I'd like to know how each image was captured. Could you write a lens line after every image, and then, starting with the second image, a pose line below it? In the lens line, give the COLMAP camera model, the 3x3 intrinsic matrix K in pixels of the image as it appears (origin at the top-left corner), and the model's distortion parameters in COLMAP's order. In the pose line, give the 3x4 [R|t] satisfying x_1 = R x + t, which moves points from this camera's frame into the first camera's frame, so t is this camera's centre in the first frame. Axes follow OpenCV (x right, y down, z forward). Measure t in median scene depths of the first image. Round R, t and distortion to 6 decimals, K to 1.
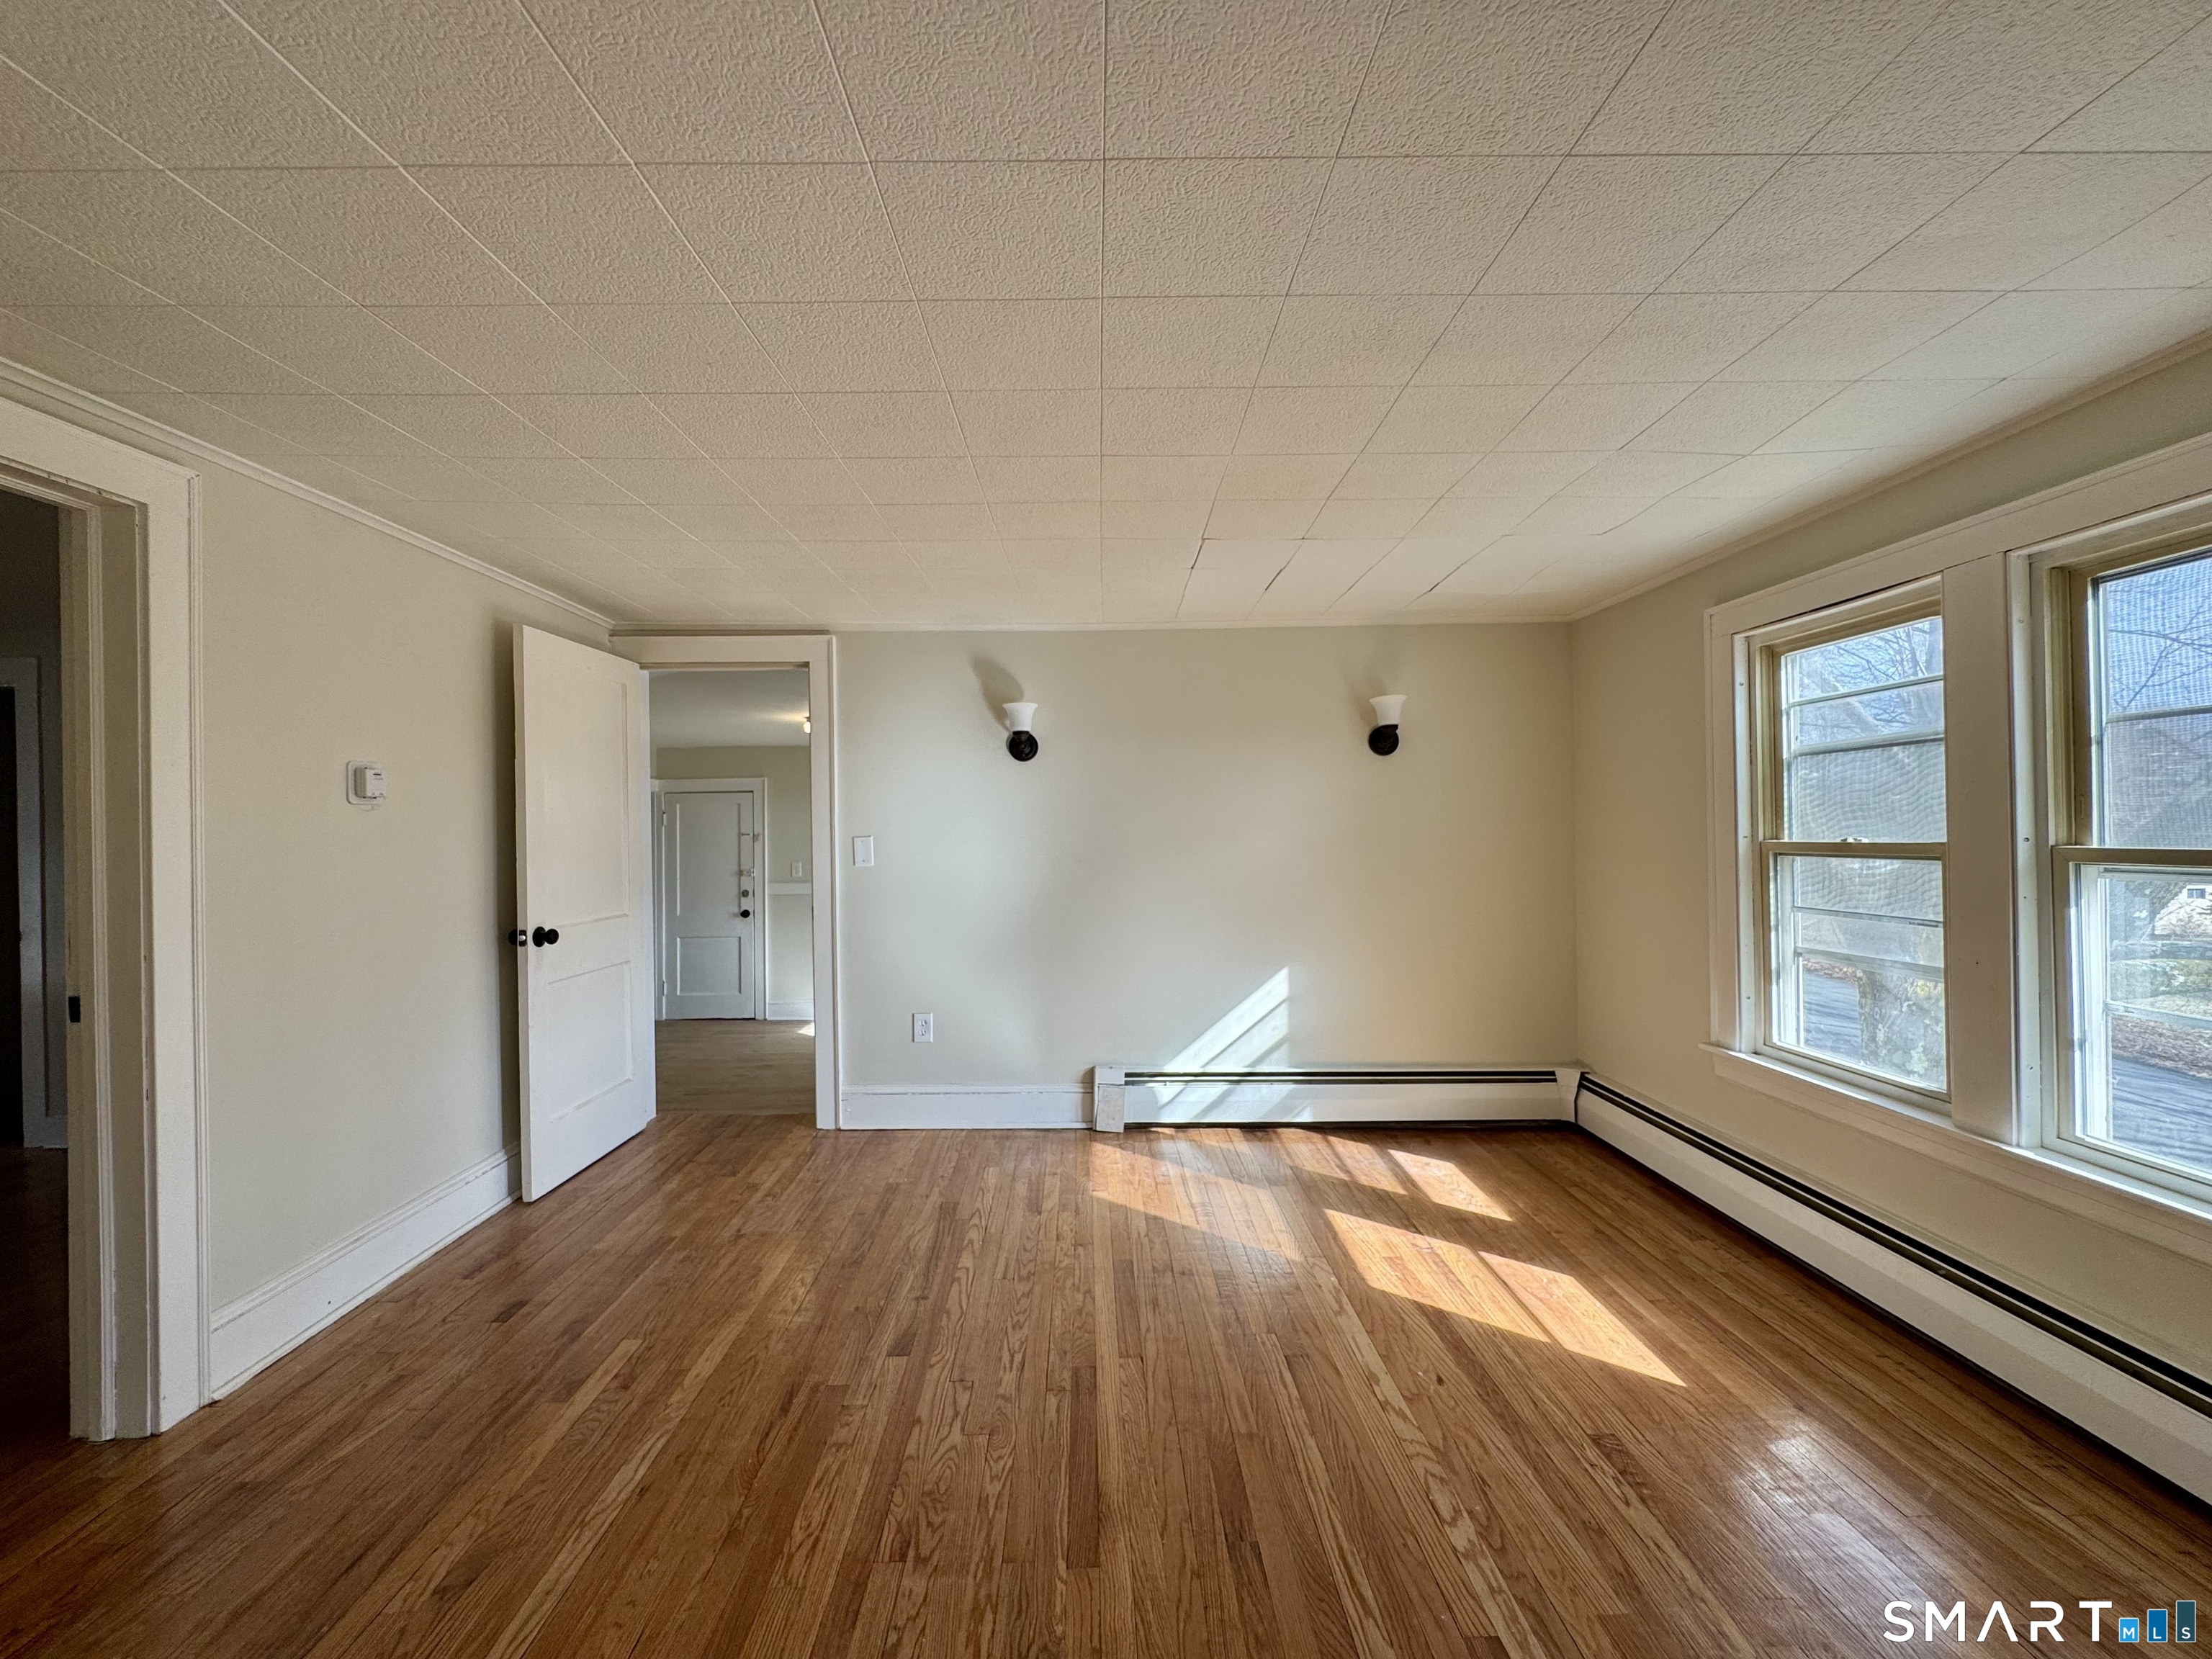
lens RADIAL K [[882.7, 0, 1110.4], [0, 882.7, 826.7], [0, 0, 1]] dist [-0.002240, -0.000157]
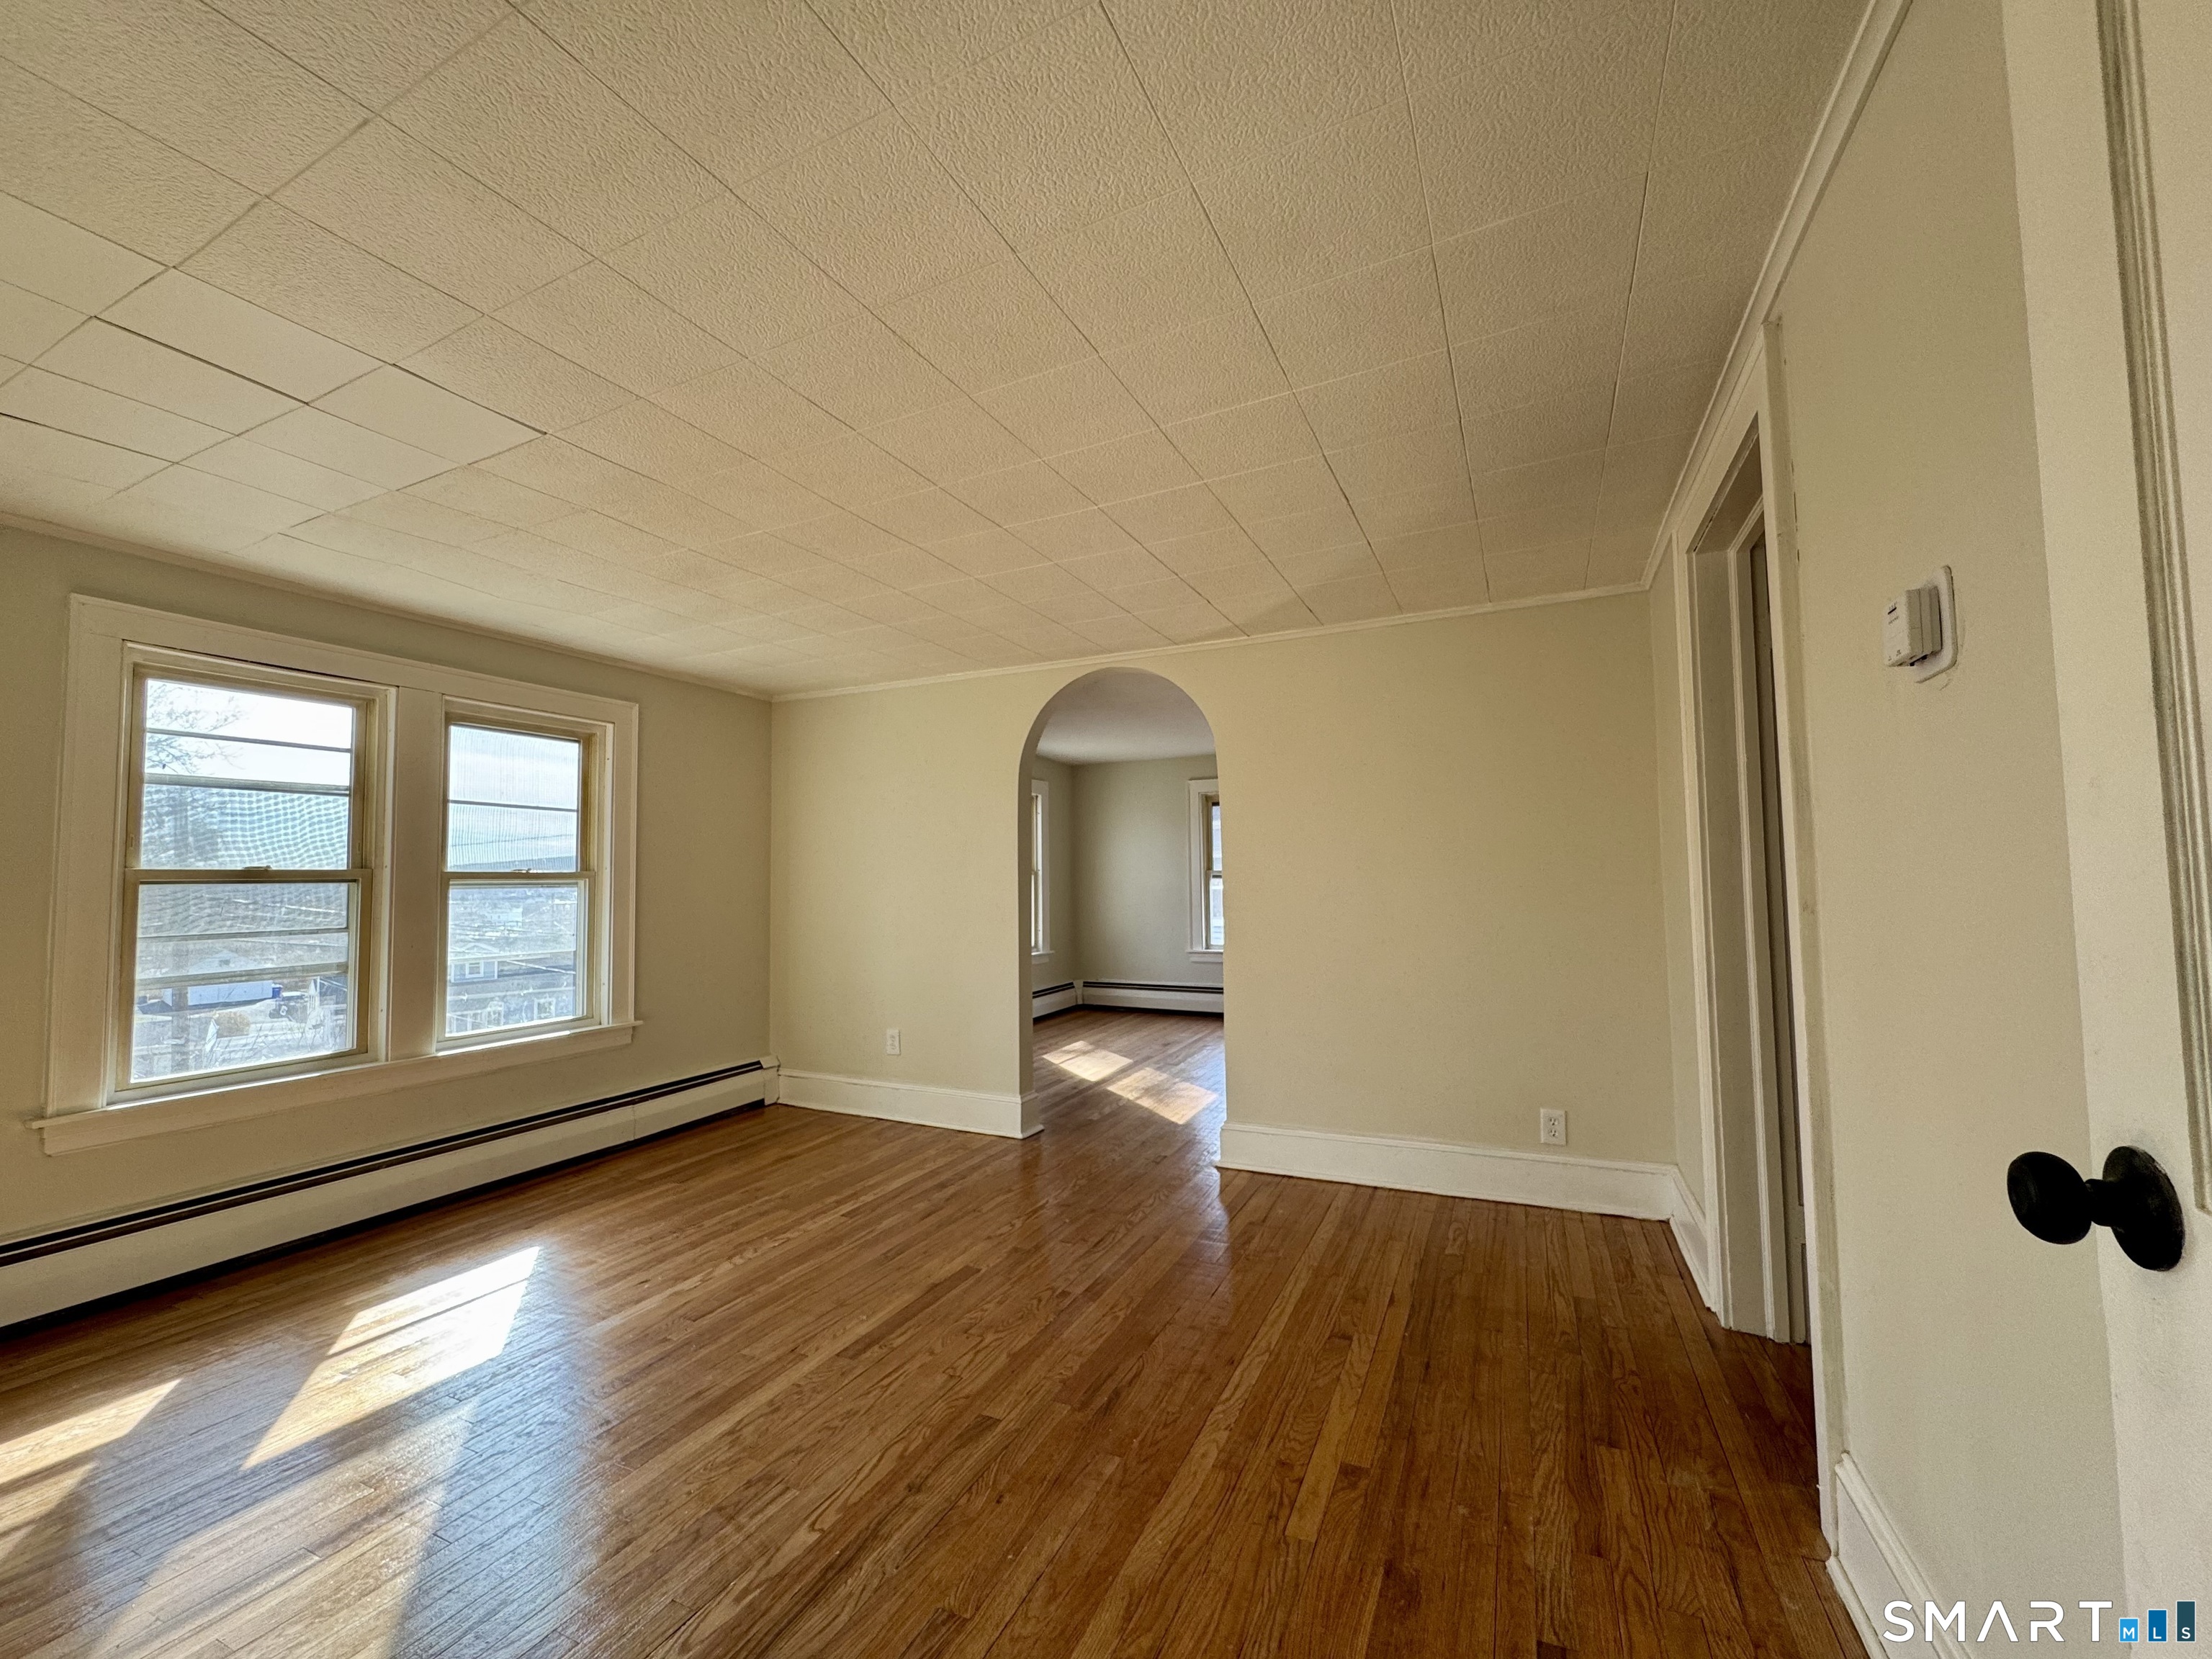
lens RADIAL K [[882.7, 0, 1107.5], [0, 882.7, 831.7], [0, 0, 1]] dist [-0.002240, -0.000157]
pose [[-0.897985, 0.048996, 0.437289, -0.756583], [0.022431, 0.997587, -0.065710, 0.079731], [-0.439453, -0.049198, -0.896917, 1.763964]]
